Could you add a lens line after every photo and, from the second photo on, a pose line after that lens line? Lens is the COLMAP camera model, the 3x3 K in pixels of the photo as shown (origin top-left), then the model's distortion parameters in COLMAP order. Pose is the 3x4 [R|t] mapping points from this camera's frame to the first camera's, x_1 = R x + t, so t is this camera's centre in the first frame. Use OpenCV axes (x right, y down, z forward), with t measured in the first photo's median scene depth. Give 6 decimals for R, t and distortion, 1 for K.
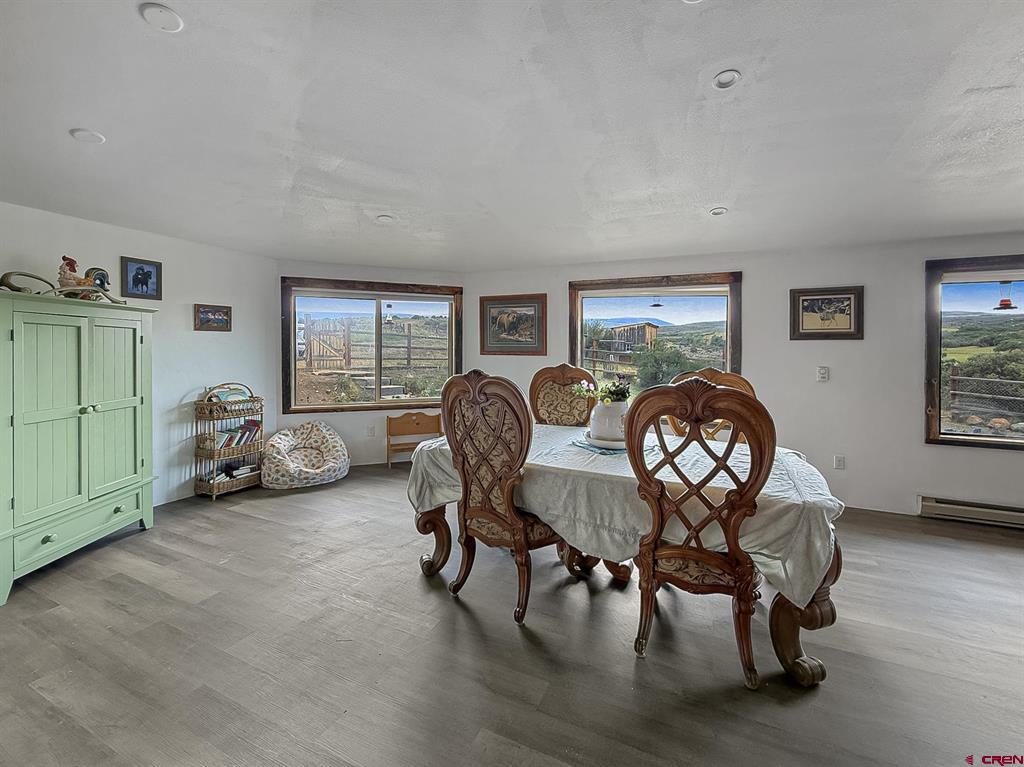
lens RADIAL K [[425.9, 0, 513.7], [0, 425.9, 370.0], [0, 0, 1]] dist [0.011098, 0.000026]
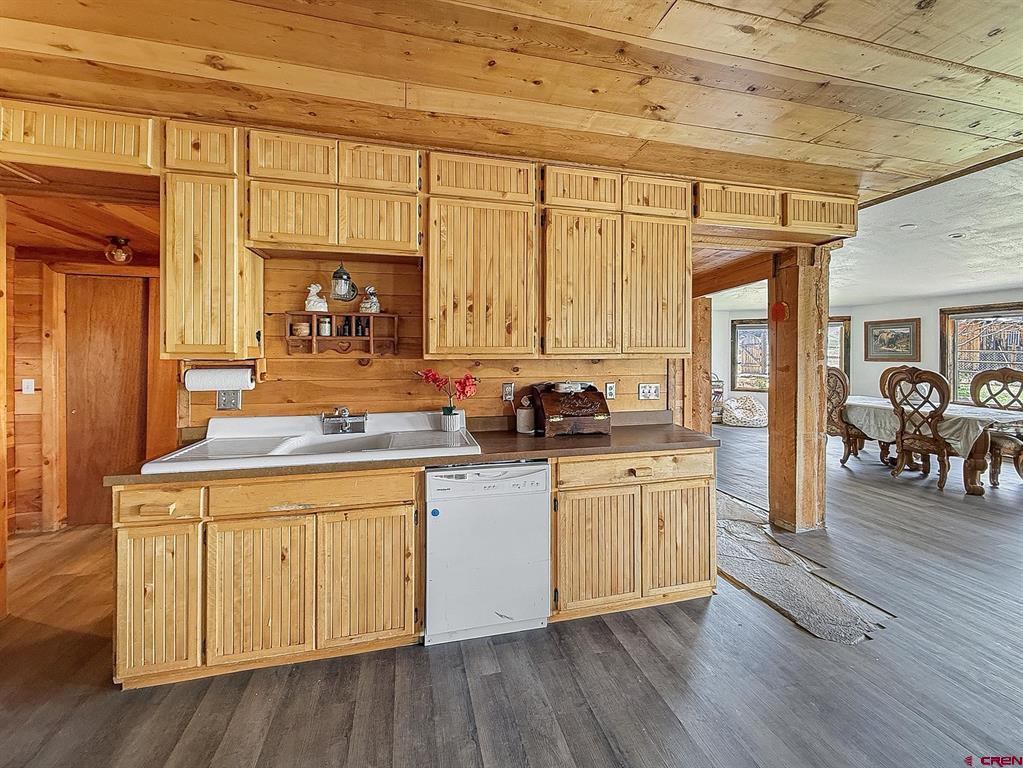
lens RADIAL K [[425.5, 0, 522.5], [0, 425.5, 354.5], [0, 0, 1]] dist [-0.000370, -0.000071]
pose [[0.635822, -0.004557, -0.771822, 0.402609], [-0.040034, 0.998442, -0.038875, 0.061139], [0.770796, 0.055617, 0.634649, -1.118611]]
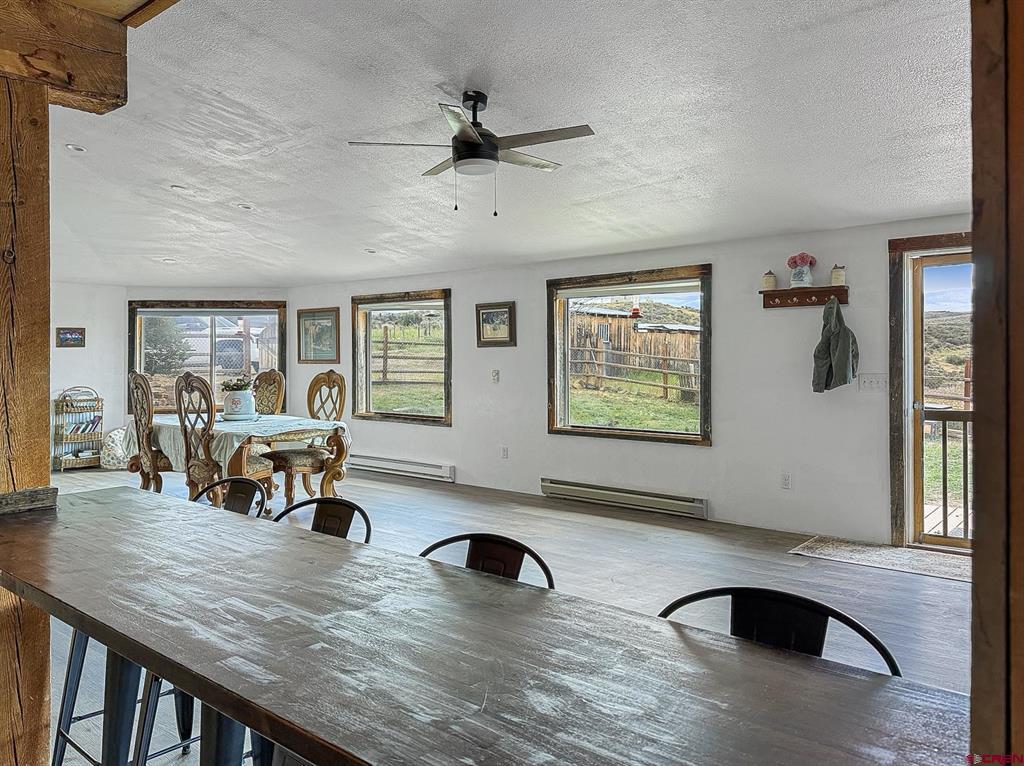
lens RADIAL K [[742.6, 0, 512.9], [0, 742.6, 365.5], [0, 0, 1]] dist [0.075195, -0.090785]
pose [[0.964447, -0.009248, -0.264115, 1.248340], [-0.000744, 0.999288, -0.037710, 0.053205], [0.264276, 0.036566, 0.963754, -0.893247]]
